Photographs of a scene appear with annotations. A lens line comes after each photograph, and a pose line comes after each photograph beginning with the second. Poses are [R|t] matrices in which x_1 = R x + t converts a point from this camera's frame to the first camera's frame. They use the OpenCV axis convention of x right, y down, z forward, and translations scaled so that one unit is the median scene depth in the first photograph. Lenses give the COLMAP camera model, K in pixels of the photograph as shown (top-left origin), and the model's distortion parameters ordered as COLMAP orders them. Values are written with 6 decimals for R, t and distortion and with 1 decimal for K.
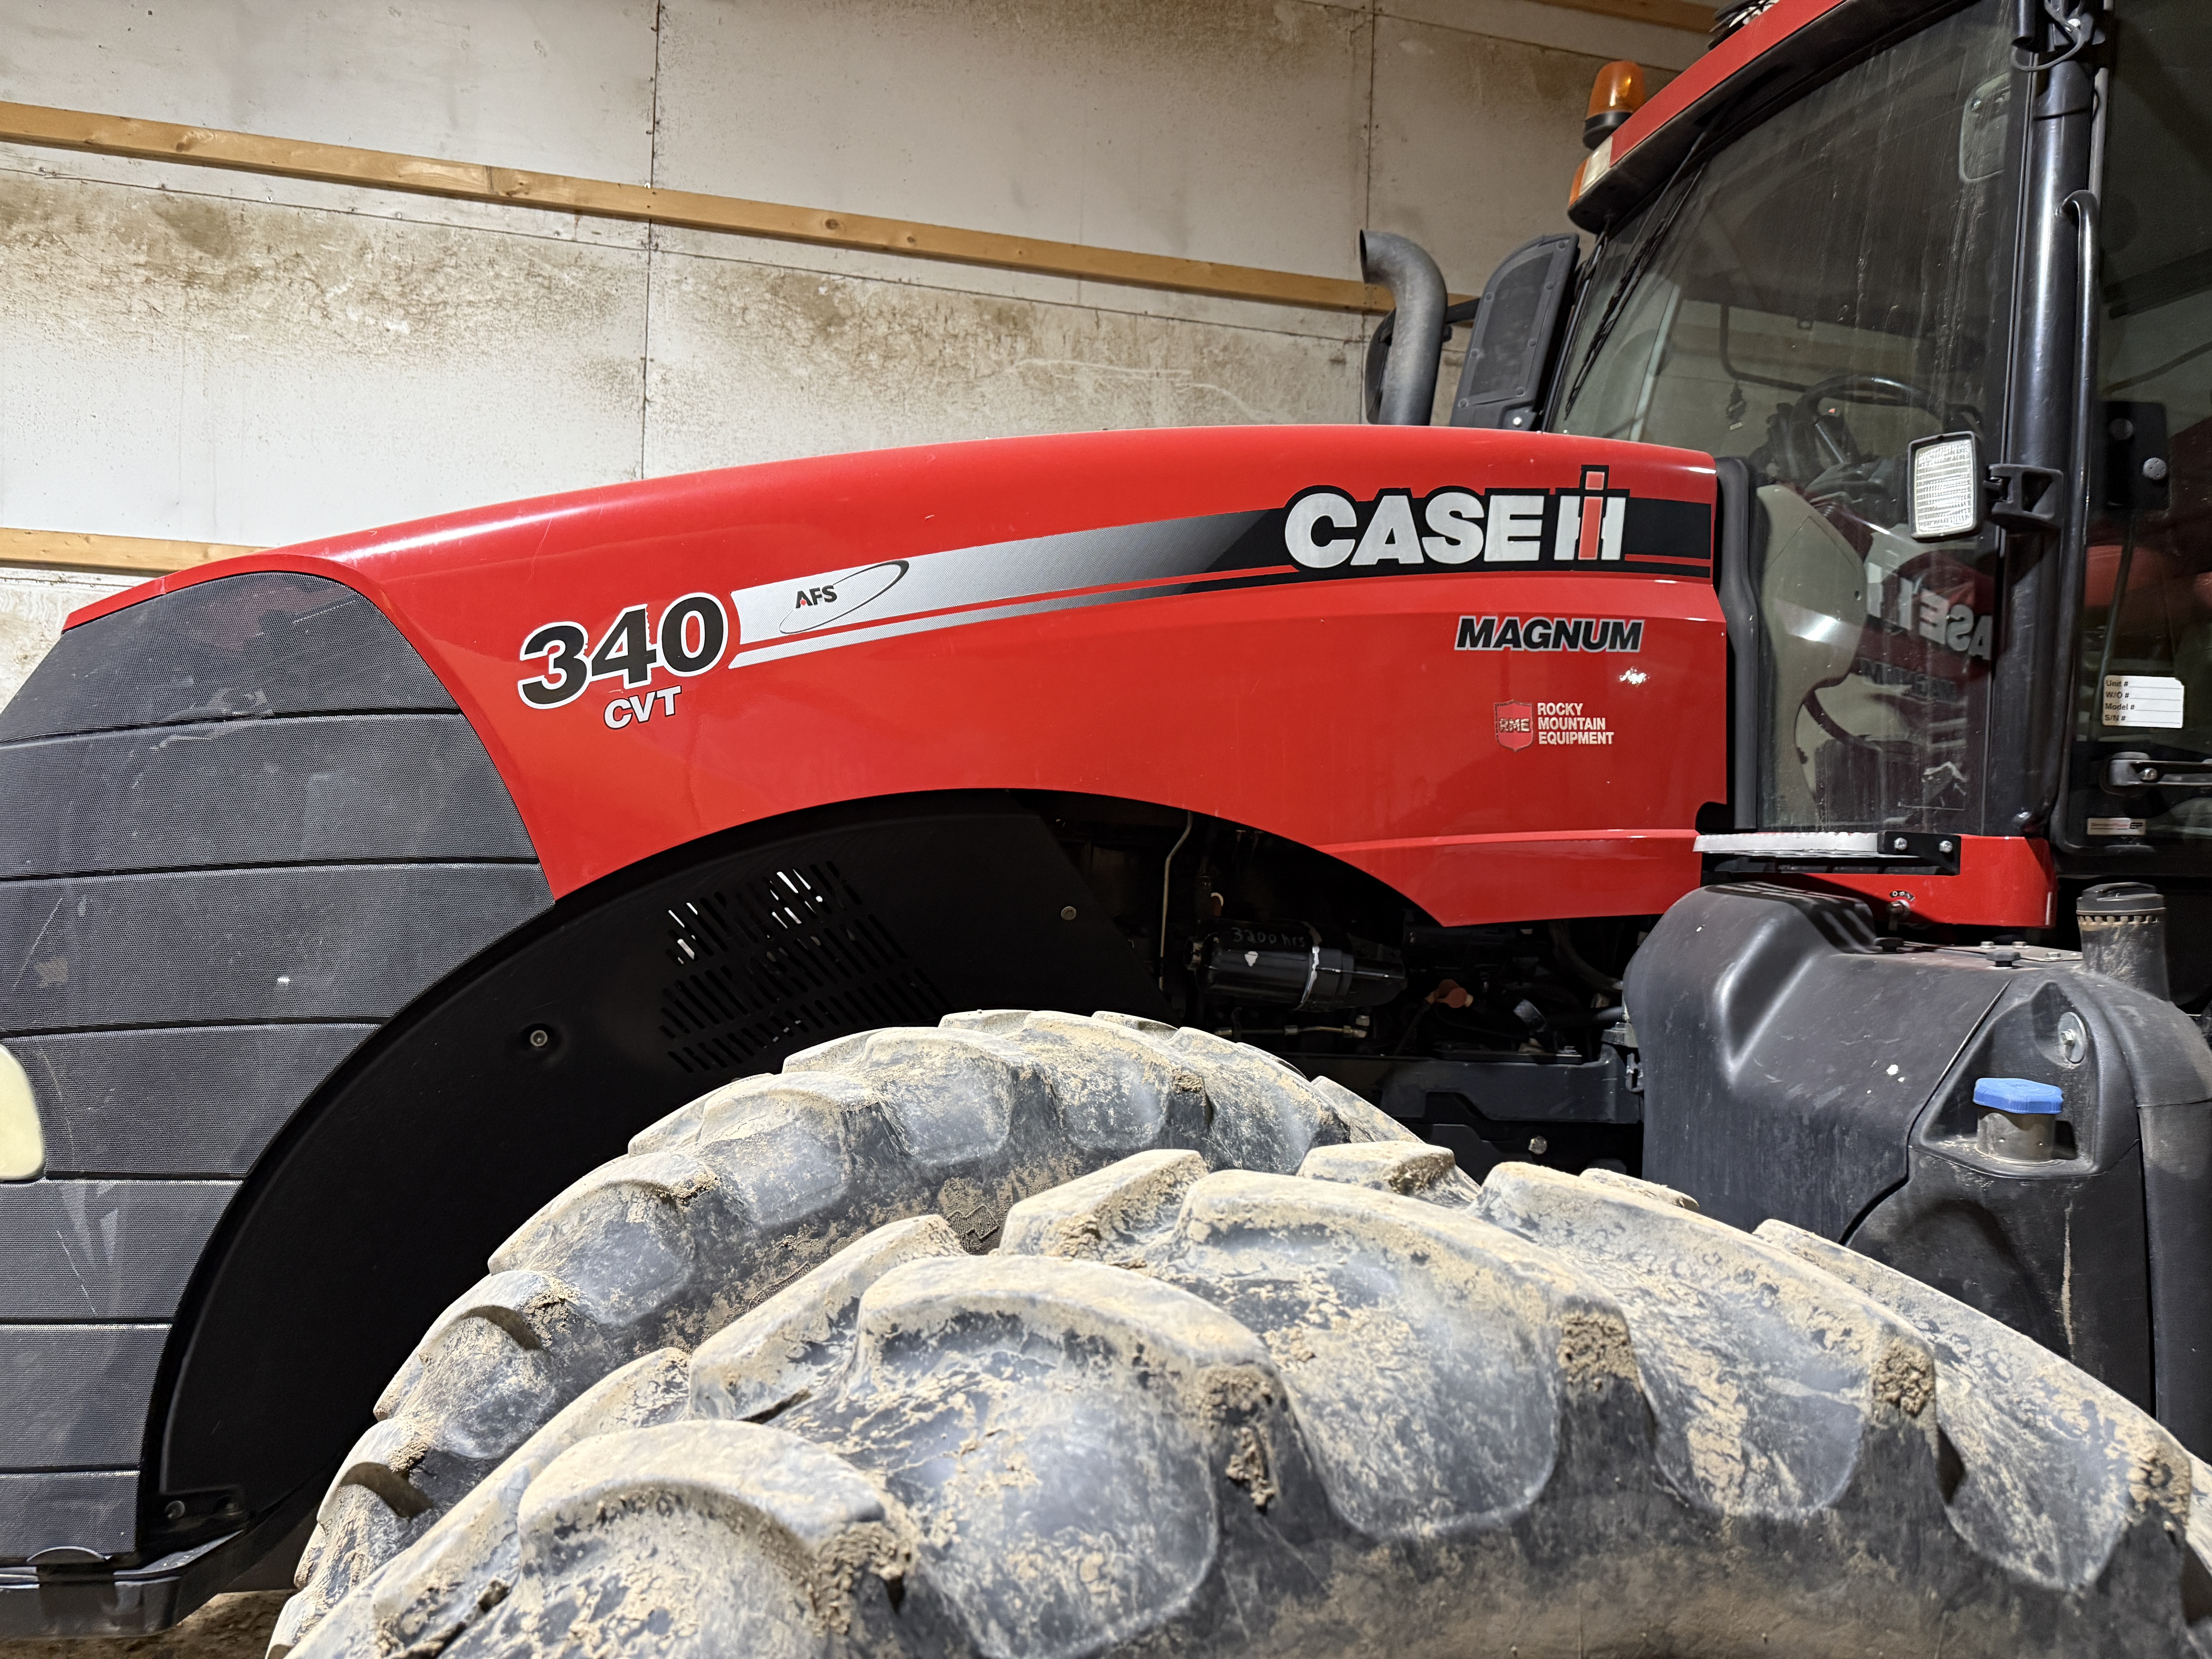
lens RADIAL K [[1548.8, 0, 1089.0], [0, 1548.8, 833.6], [0, 0, 1]] dist [0.049696, -0.055118]
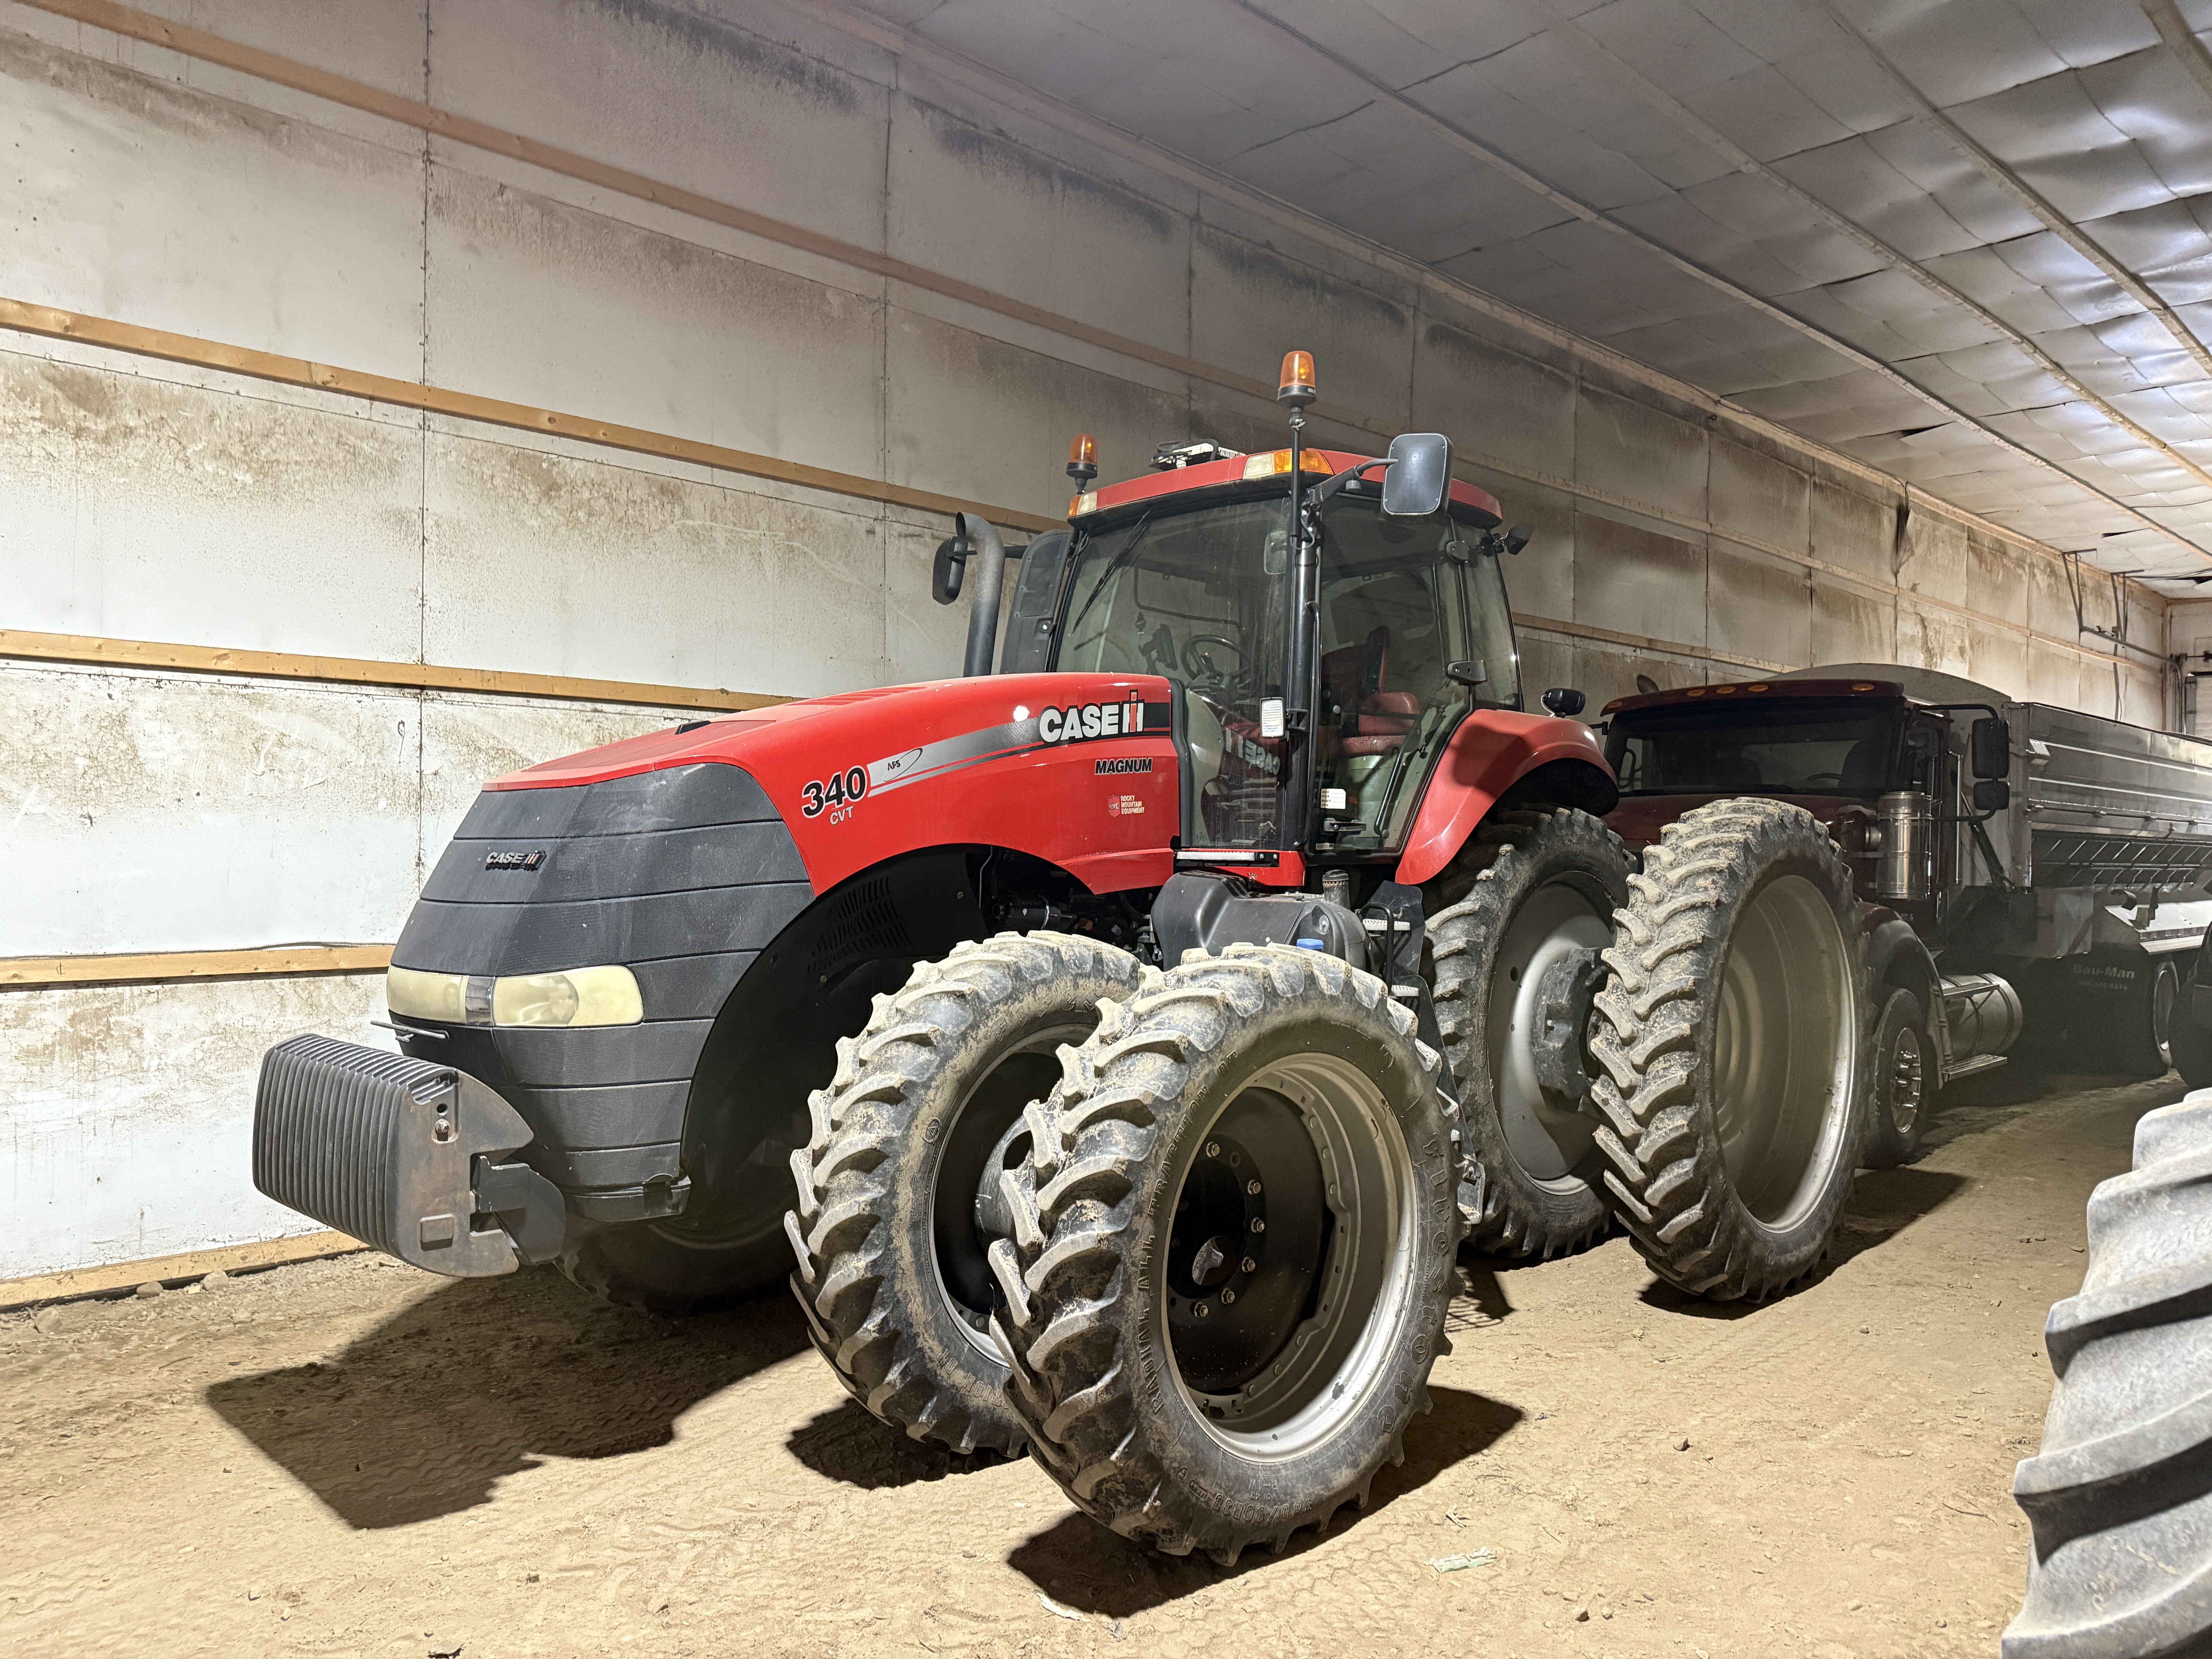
lens RADIAL K [[1548.8, 0, 1089.0], [0, 1548.8, 844.3], [0, 0, 1]] dist [0.049696, -0.055118]
pose [[0.876798, -0.022123, 0.480350, -0.858545], [0.009035, 0.999523, 0.029543, -0.081083], [-0.480774, -0.021563, 0.876579, -0.993083]]
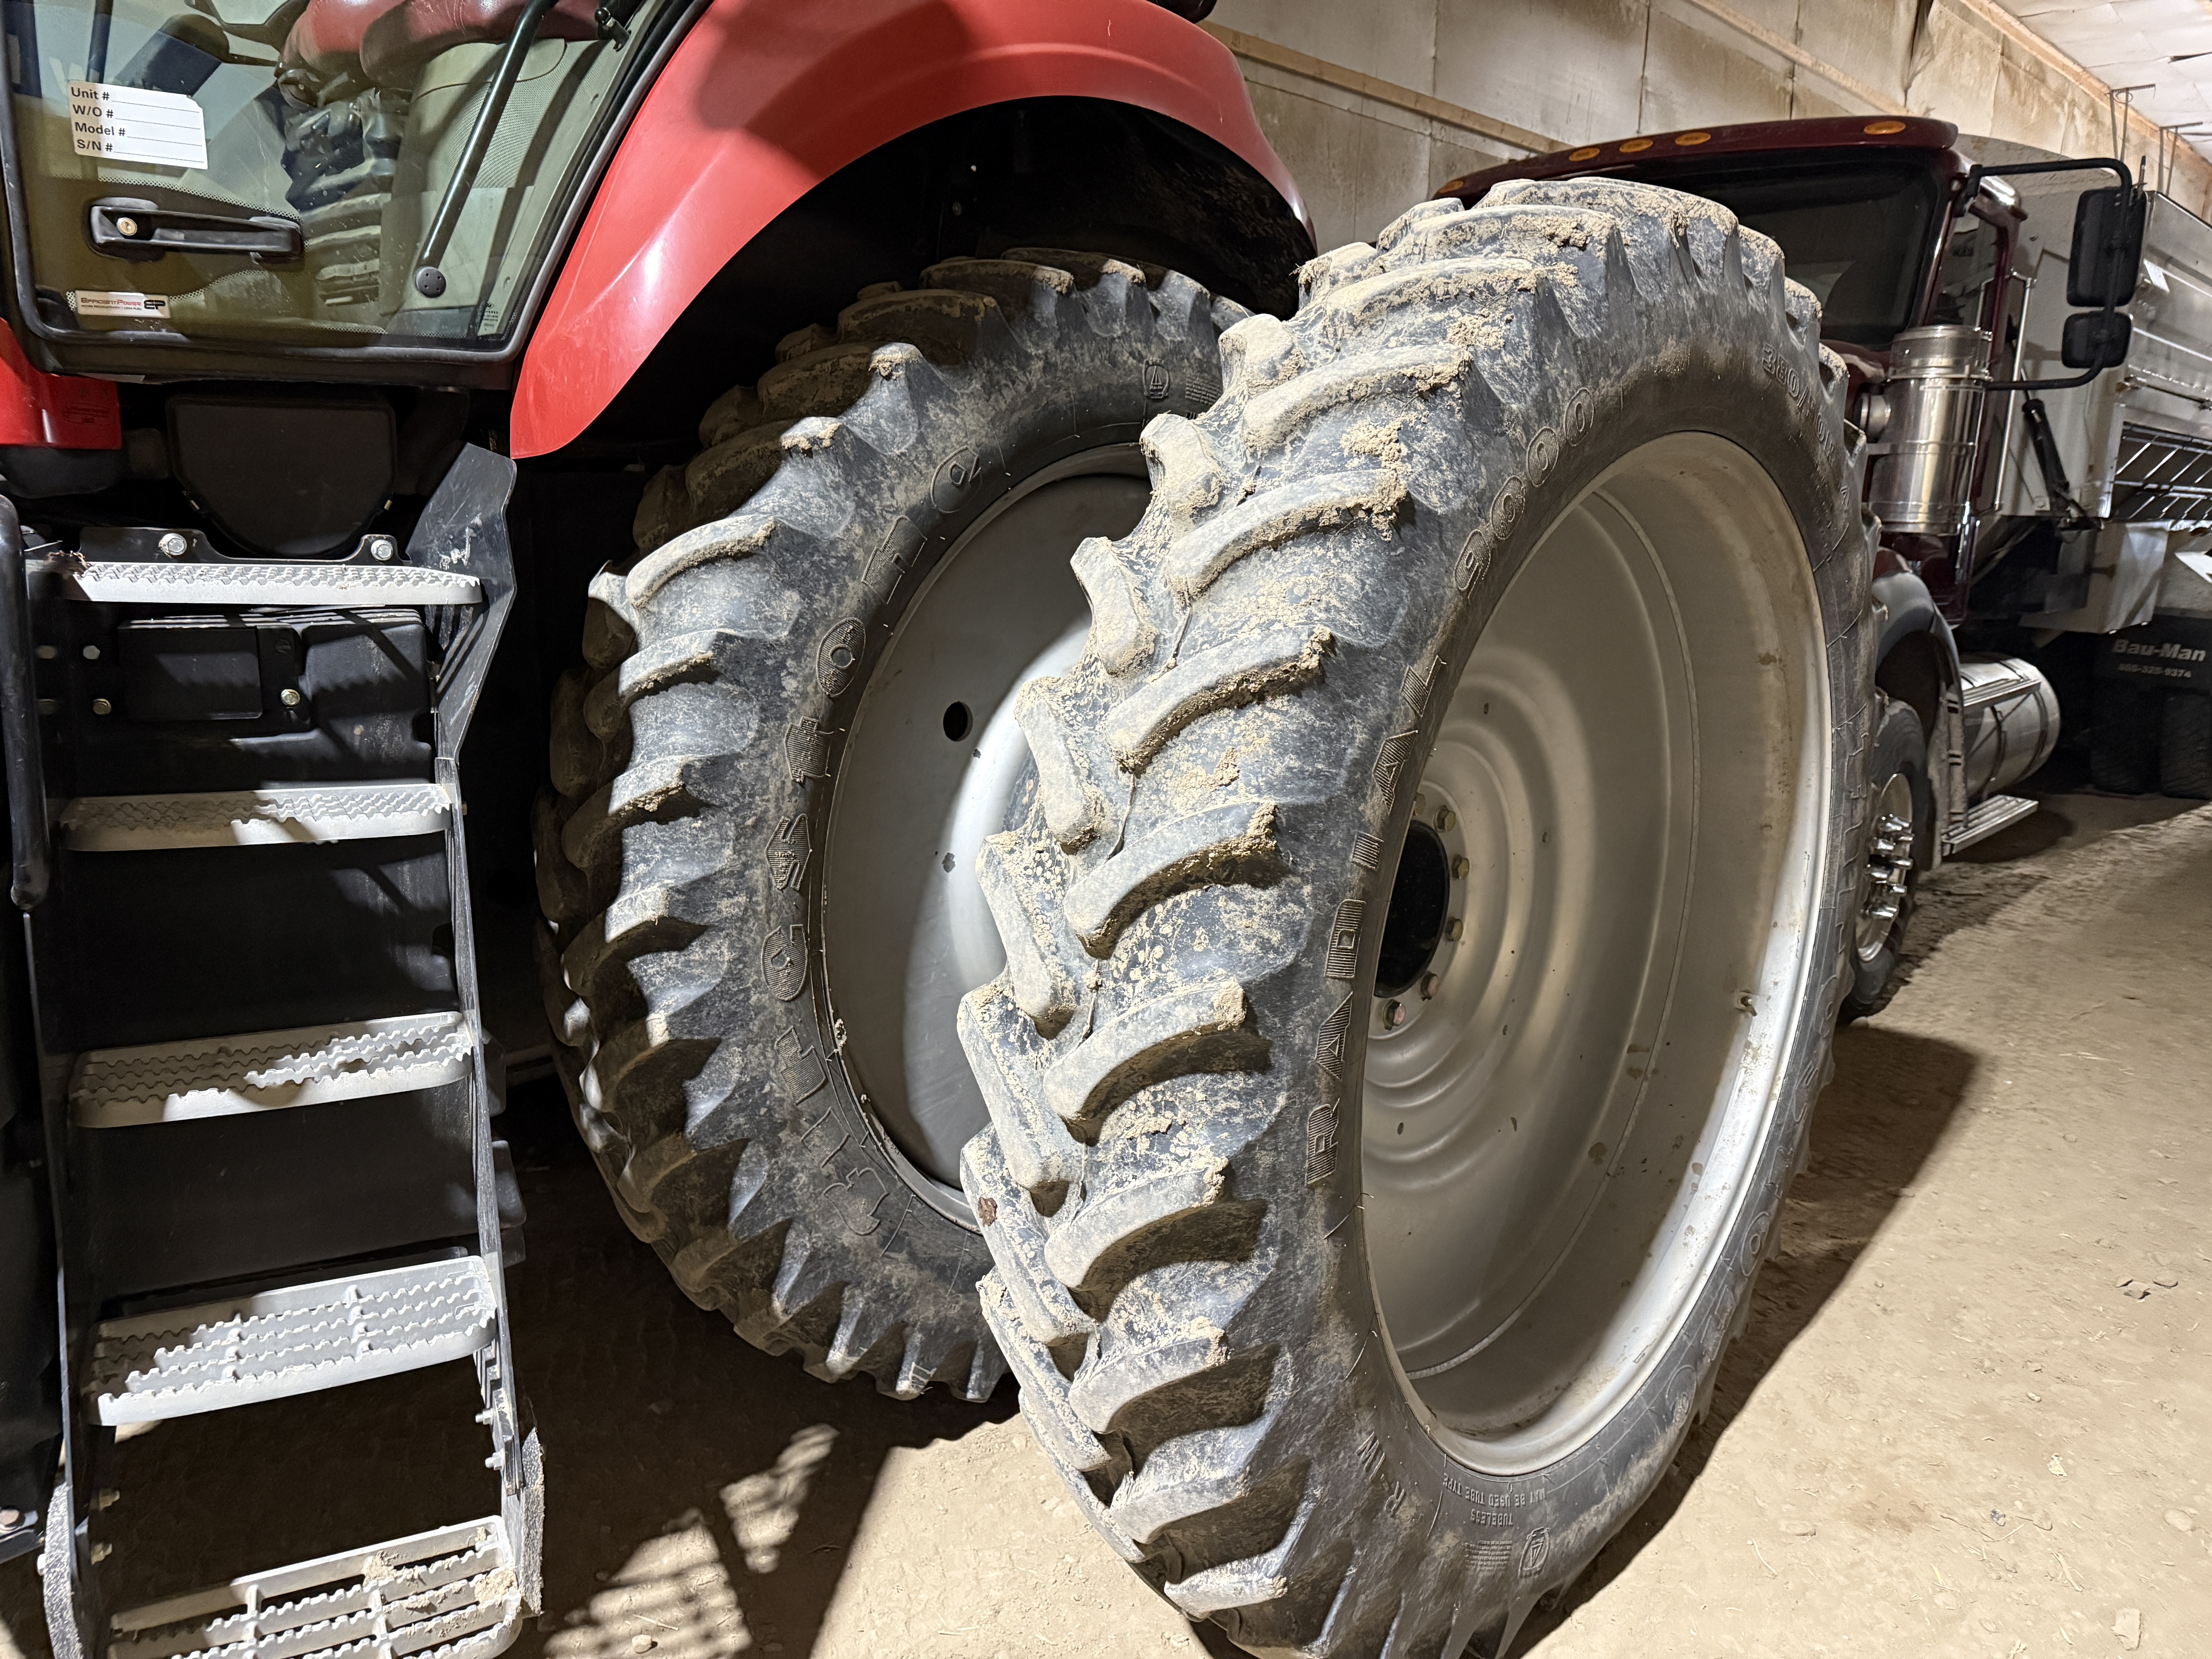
lens RADIAL K [[1548.8, 0, 1106.8], [0, 1548.8, 832.9], [0, 0, 1]] dist [0.049696, -0.055118]
pose [[0.852715, -0.126641, 0.506794, 0.602534], [-0.001776, 0.969460, 0.245243, 0.052041], [-0.522374, -0.210022, 0.826448, 0.084885]]
